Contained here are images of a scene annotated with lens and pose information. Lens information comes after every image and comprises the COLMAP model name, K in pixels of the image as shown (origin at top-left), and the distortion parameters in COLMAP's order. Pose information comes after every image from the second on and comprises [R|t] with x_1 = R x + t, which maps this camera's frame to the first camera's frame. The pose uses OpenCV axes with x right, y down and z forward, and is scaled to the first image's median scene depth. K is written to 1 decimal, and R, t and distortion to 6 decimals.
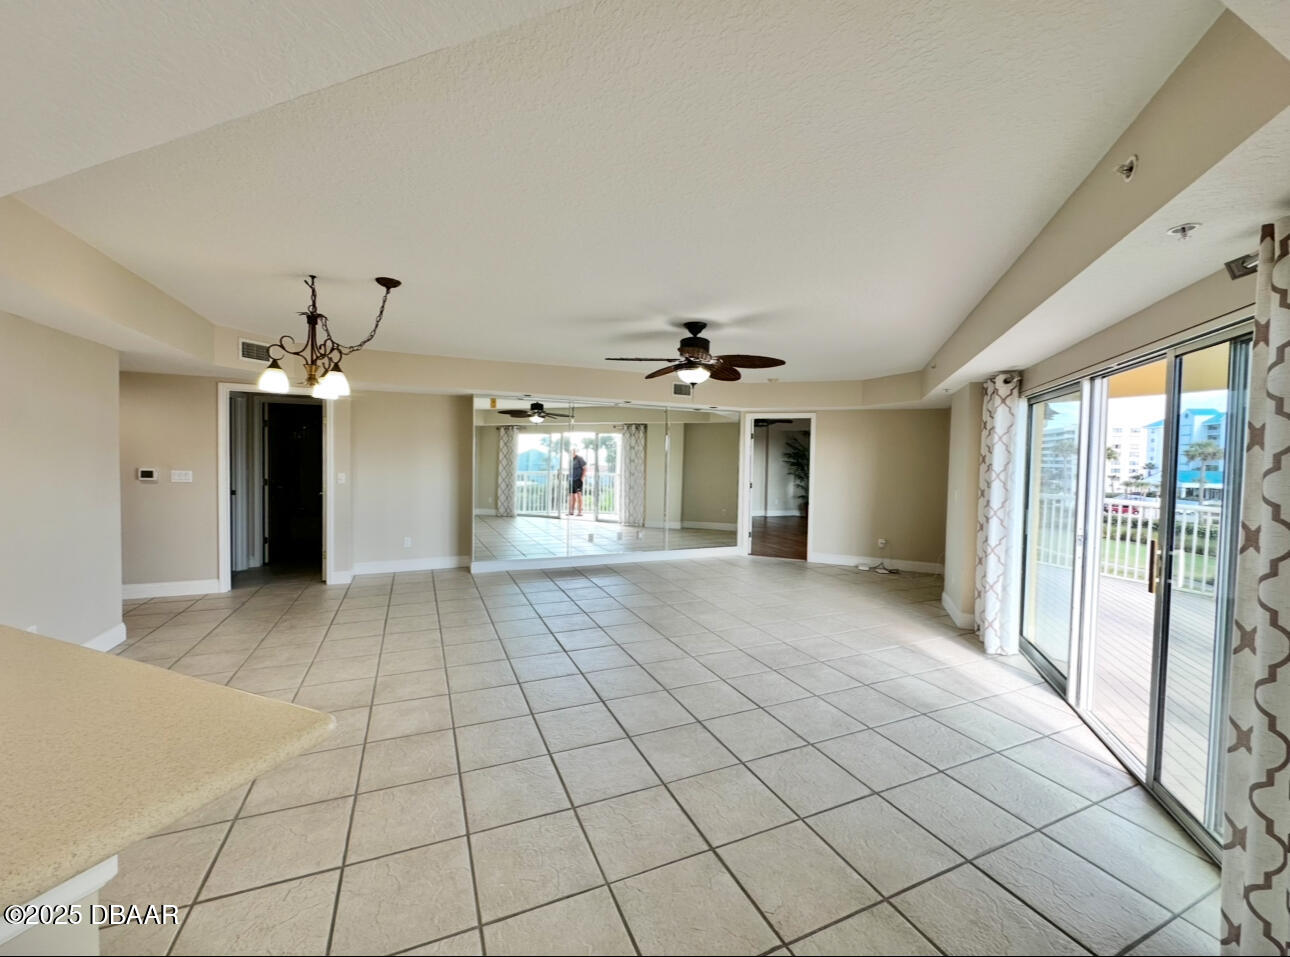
lens RADIAL K [[509.1, 0, 642.4], [0, 509.1, 478.0], [0, 0, 1]] dist [-0.011895, 0.000130]
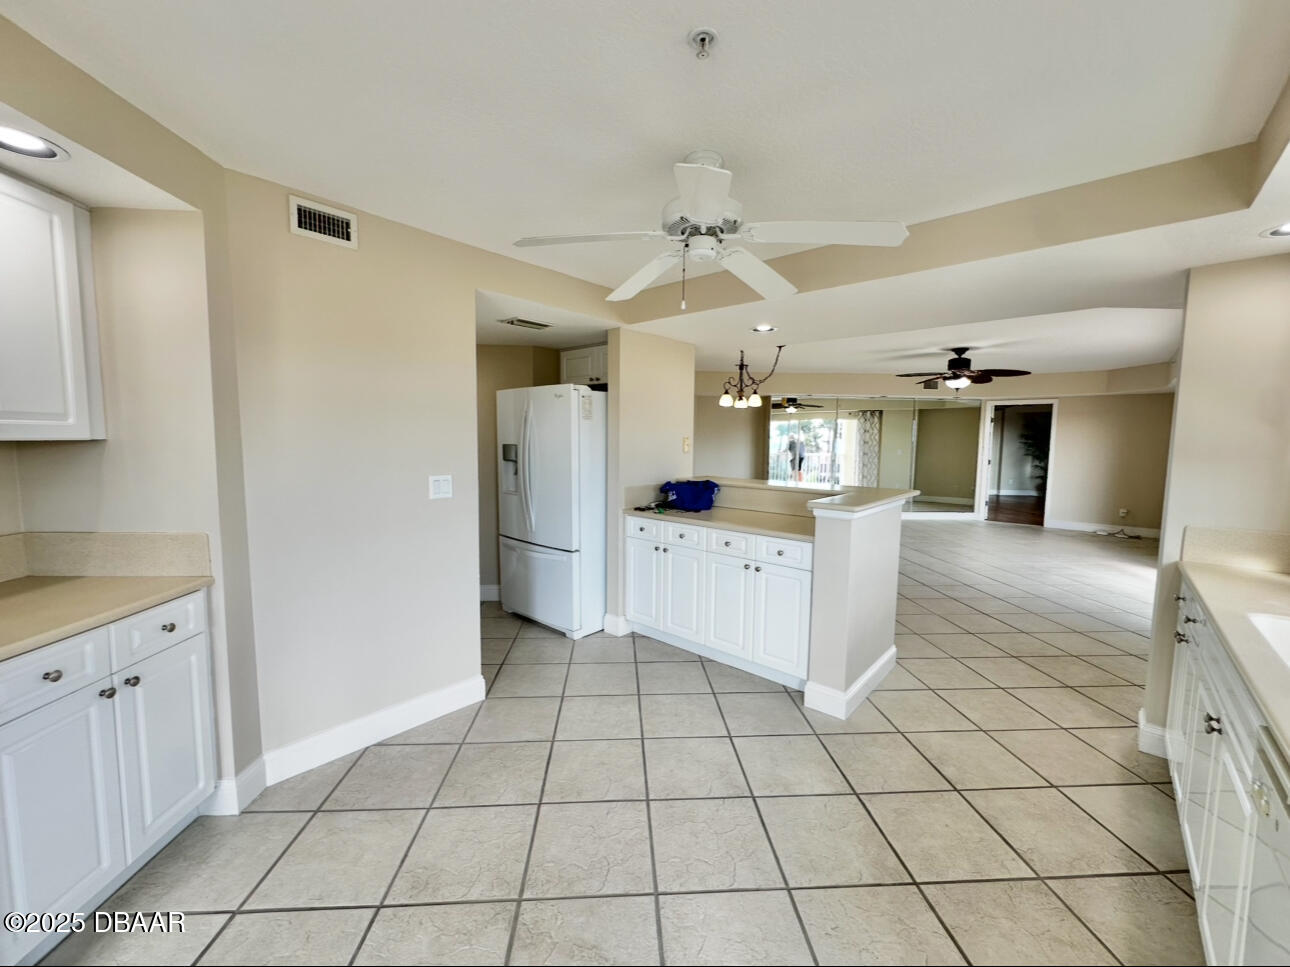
lens RADIAL K [[509.1, 0, 641.0], [0, 509.1, 482.0], [0, 0, 1]] dist [-0.011895, 0.000130]
pose [[0.934037, 0.023070, -0.356430, -0.123625], [-0.008922, 0.999107, 0.041287, 0.019531], [0.357065, -0.035383, 0.933409, -0.393838]]
